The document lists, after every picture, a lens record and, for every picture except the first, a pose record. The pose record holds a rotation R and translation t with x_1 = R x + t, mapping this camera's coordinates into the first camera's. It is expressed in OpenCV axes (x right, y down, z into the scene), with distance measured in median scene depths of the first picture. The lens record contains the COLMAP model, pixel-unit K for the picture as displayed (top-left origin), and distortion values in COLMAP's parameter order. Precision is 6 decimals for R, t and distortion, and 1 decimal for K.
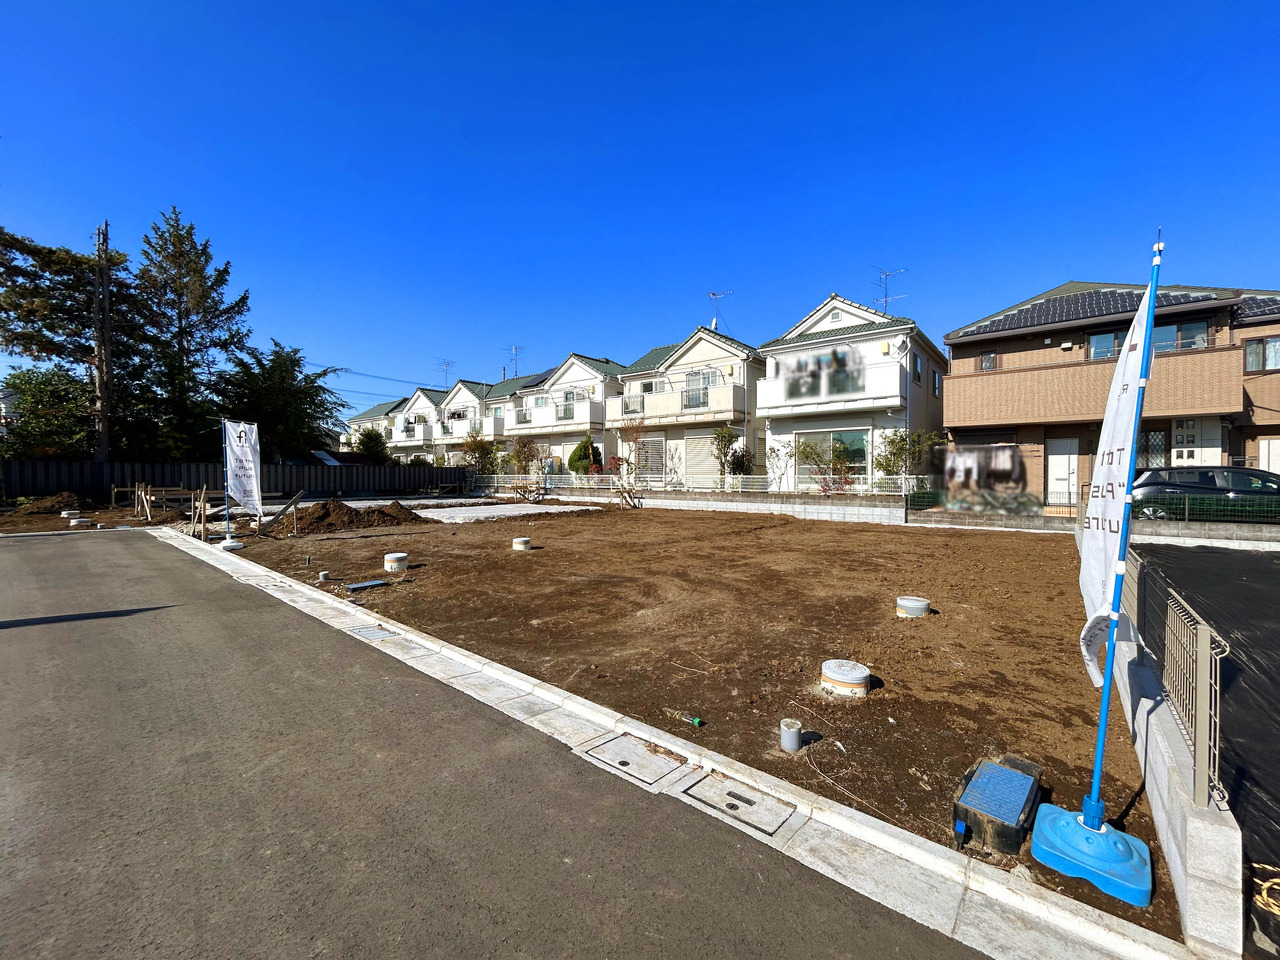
lens RADIAL K [[532.1, 0, 646.8], [0, 532.1, 478.1], [0, 0, 1]] dist [0.004265, 0.000421]
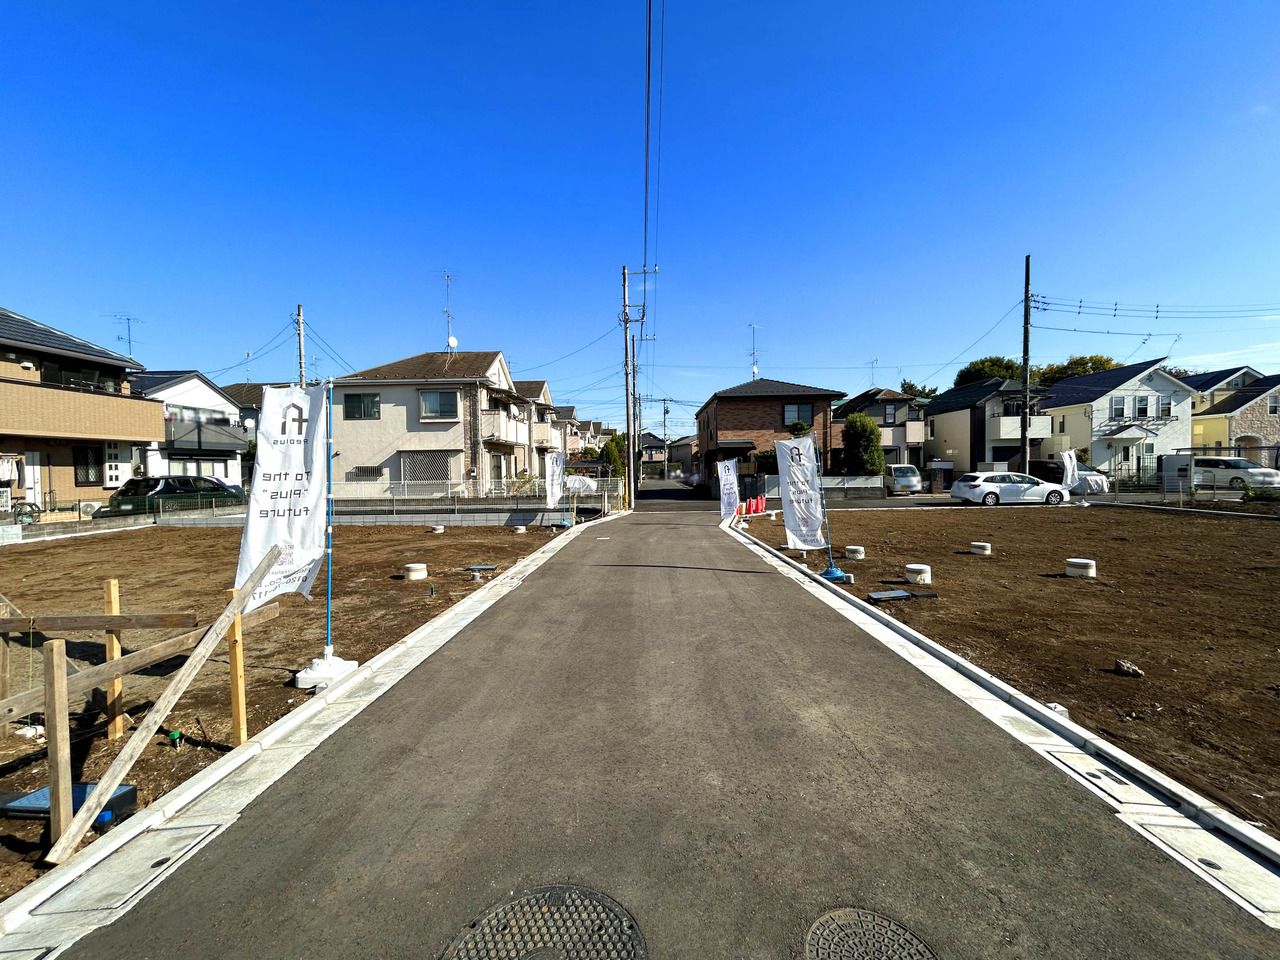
lens RADIAL K [[532.1, 0, 646.8], [0, 532.1, 478.1], [0, 0, 1]] dist [0.004265, 0.000421]
pose [[-0.630662, -0.008349, 0.776012, -0.547561], [0.018154, 0.999510, 0.025507, -0.014947], [-0.775845, 0.030174, -0.630202, 0.458788]]
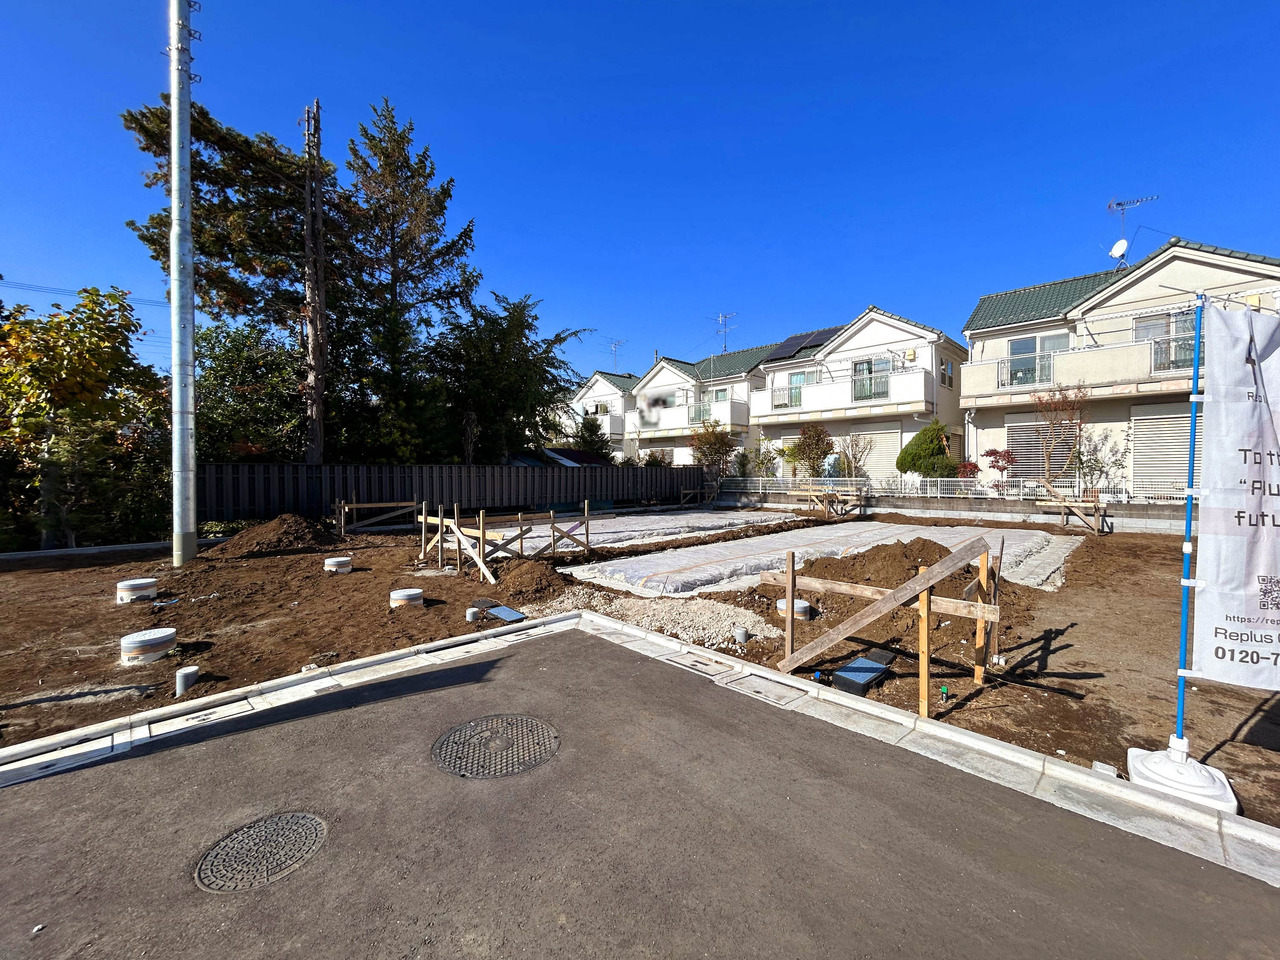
lens RADIAL K [[532.1, 0, 646.8], [0, 532.1, 478.1], [0, 0, 1]] dist [0.004265, 0.000421]
pose [[0.995009, -0.005570, -0.099626, -0.437492], [0.005922, 0.999977, 0.003235, -0.010424], [0.099606, -0.003809, 0.995020, 0.307505]]
